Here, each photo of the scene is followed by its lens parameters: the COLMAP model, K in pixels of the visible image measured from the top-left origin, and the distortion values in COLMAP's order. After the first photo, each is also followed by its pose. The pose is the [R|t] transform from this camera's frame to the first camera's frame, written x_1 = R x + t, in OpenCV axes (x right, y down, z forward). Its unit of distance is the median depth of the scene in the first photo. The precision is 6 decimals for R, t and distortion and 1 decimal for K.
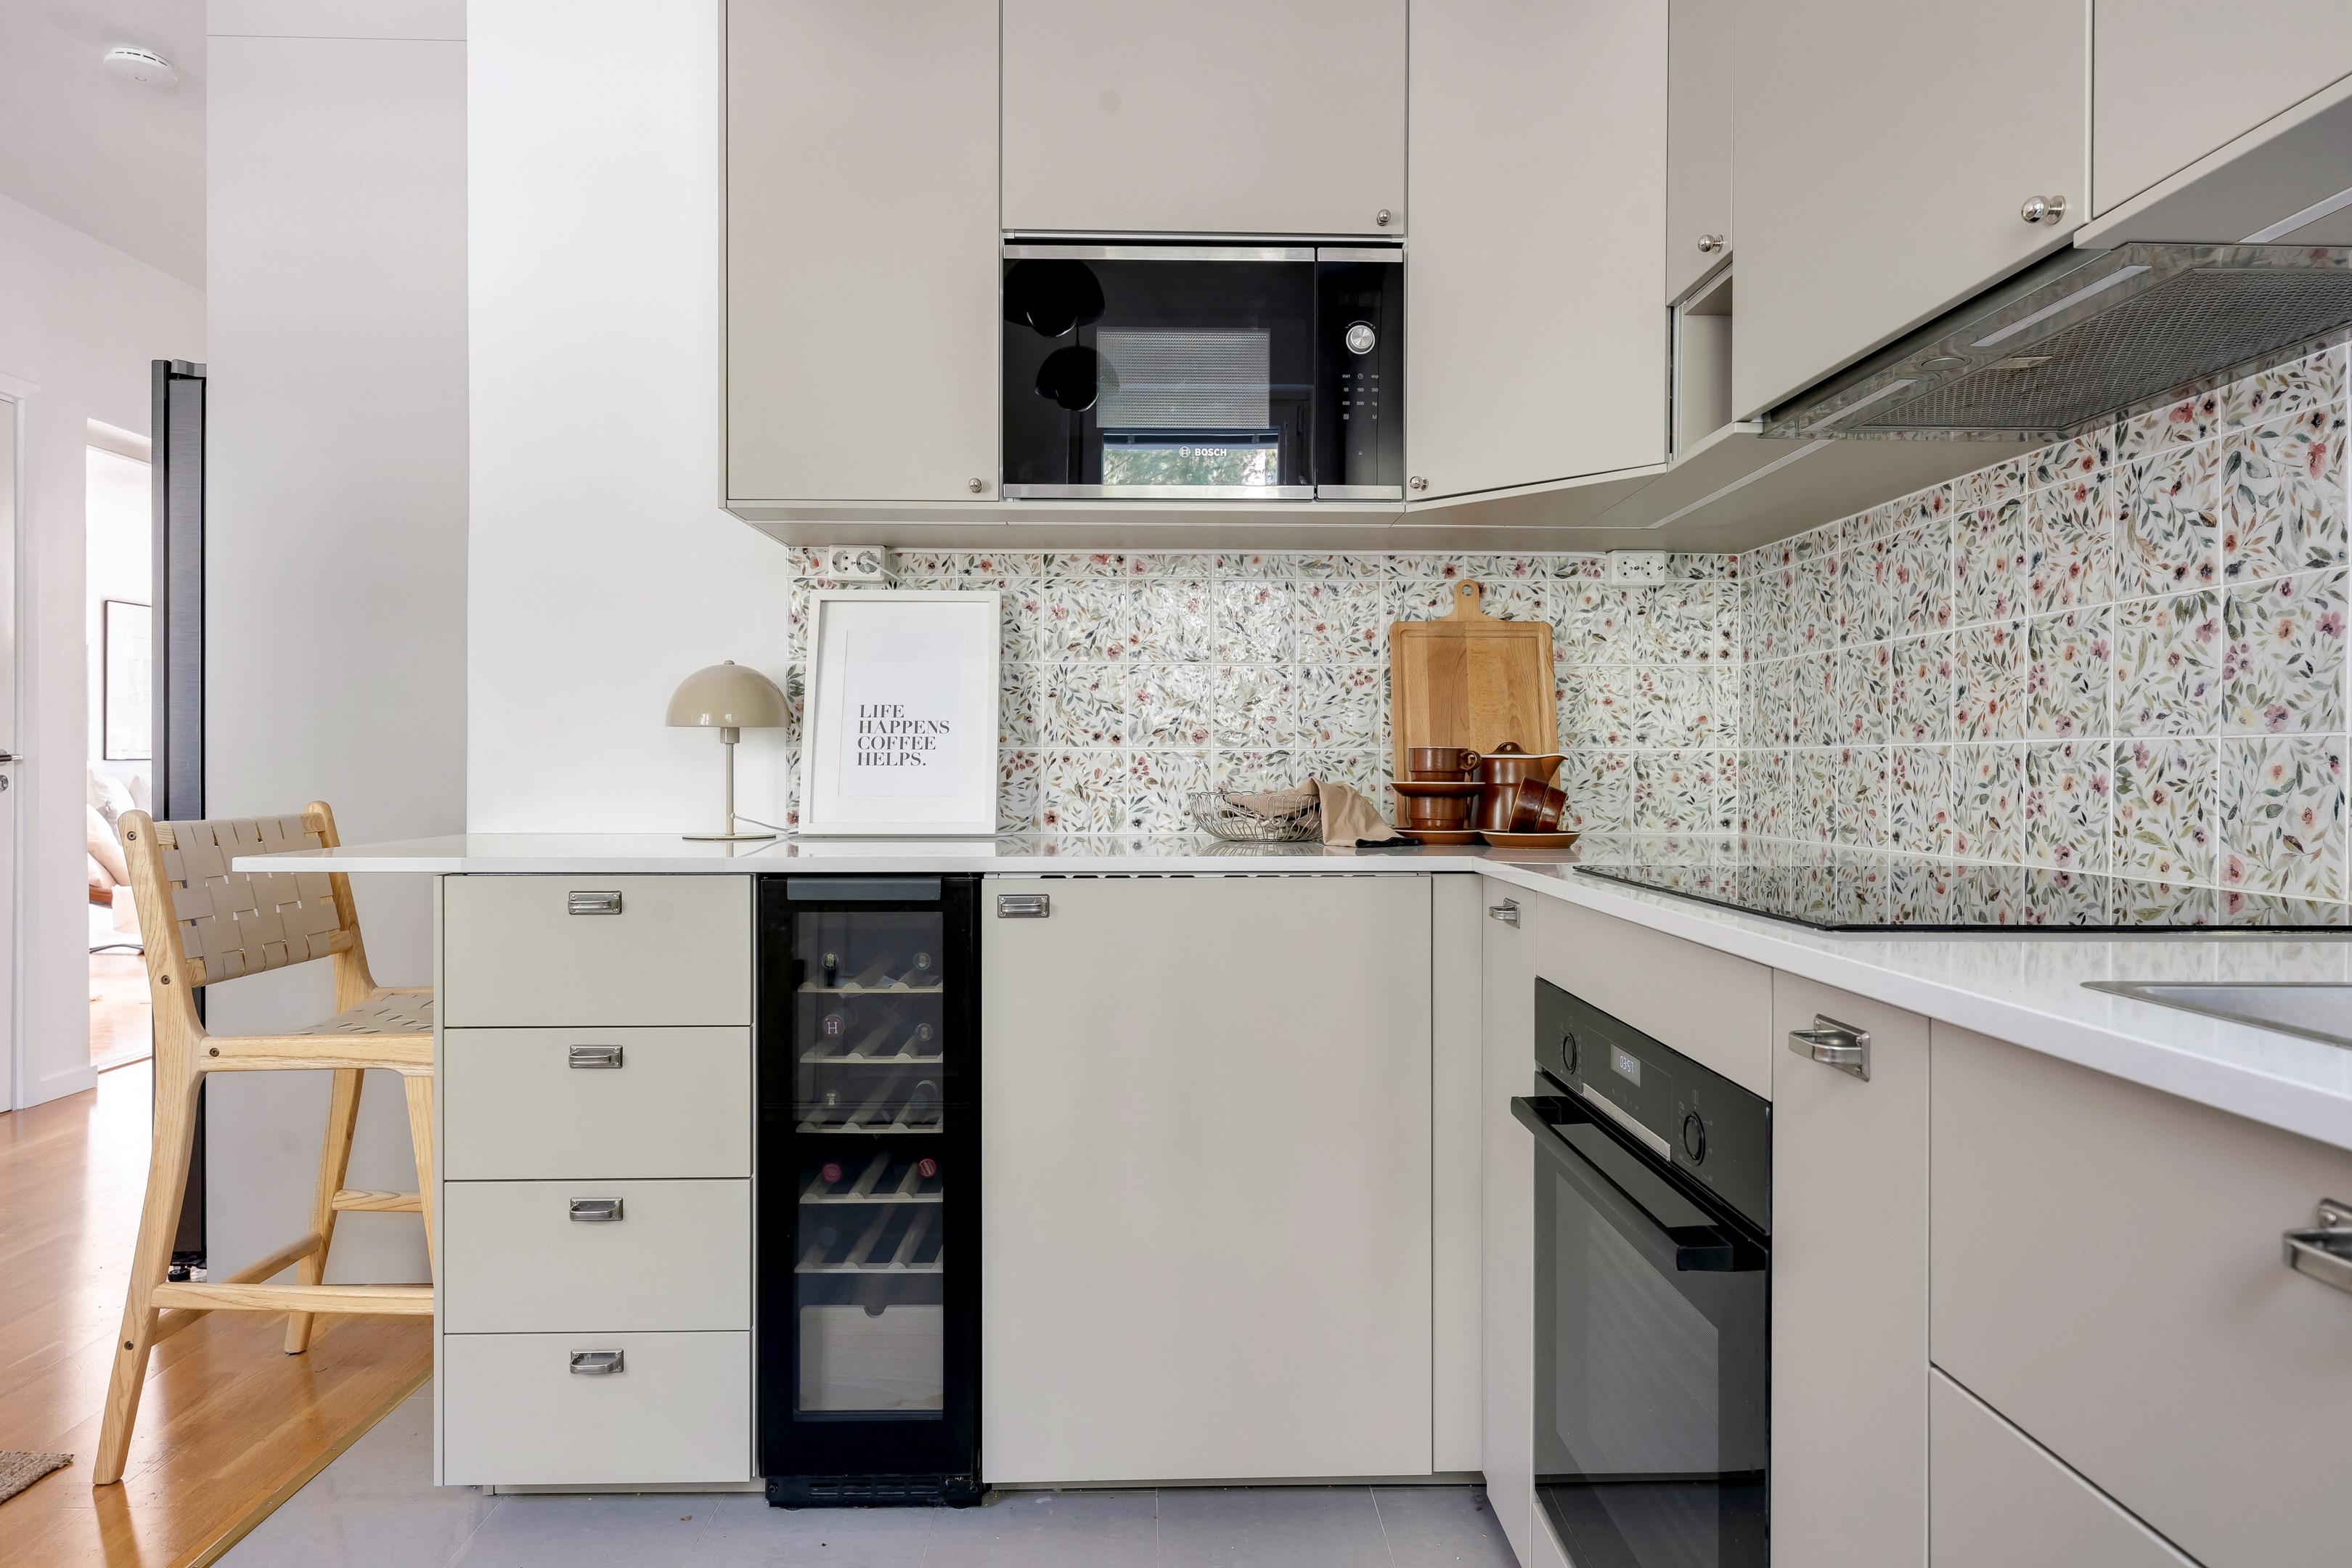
lens RADIAL K [[1407.8, 0, 1176.0], [0, 1407.8, 784.0], [0, 0, 1]] dist [-0.002758, 0.000121]
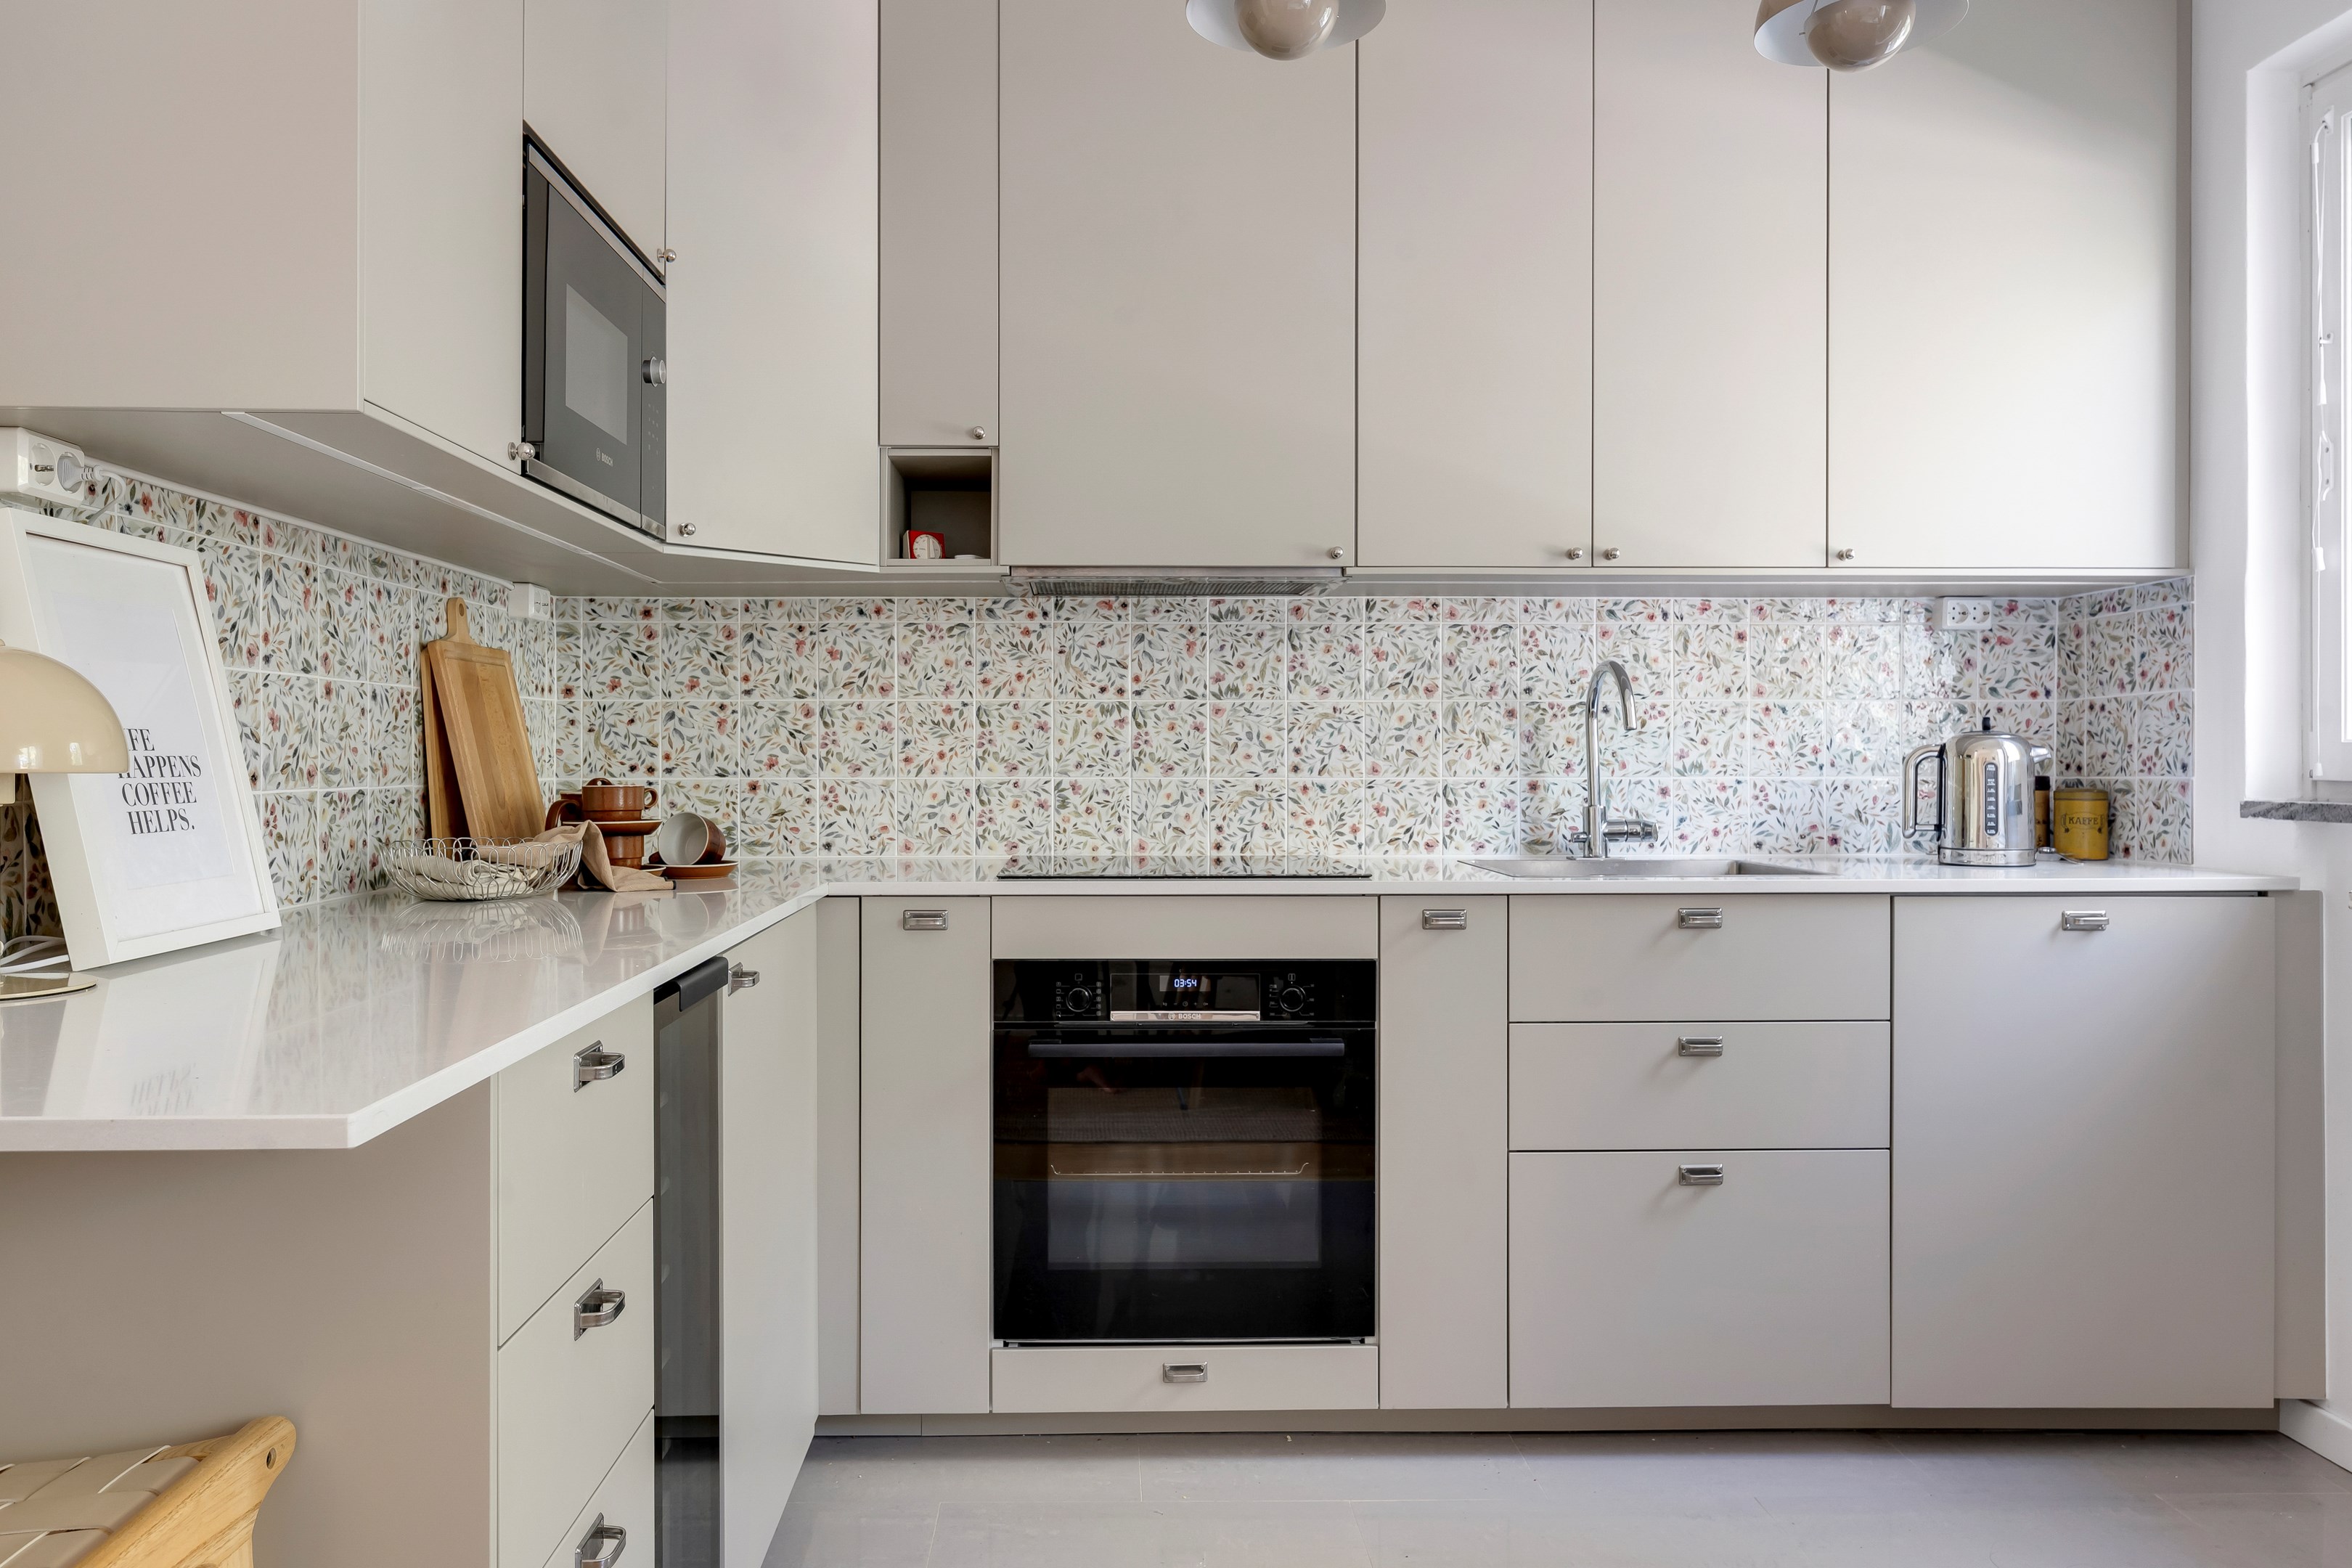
lens RADIAL K [[1624.5, 0, 1173.2], [0, 1624.5, 753.5], [0, 0, 1]] dist [-0.003672, 0.003035]
pose [[-0.008709, 0.001138, 0.999961, -1.307580], [0.013344, 0.999910, -0.001022, -0.056640], [-0.999873, 0.013334, -0.008724, 0.842828]]
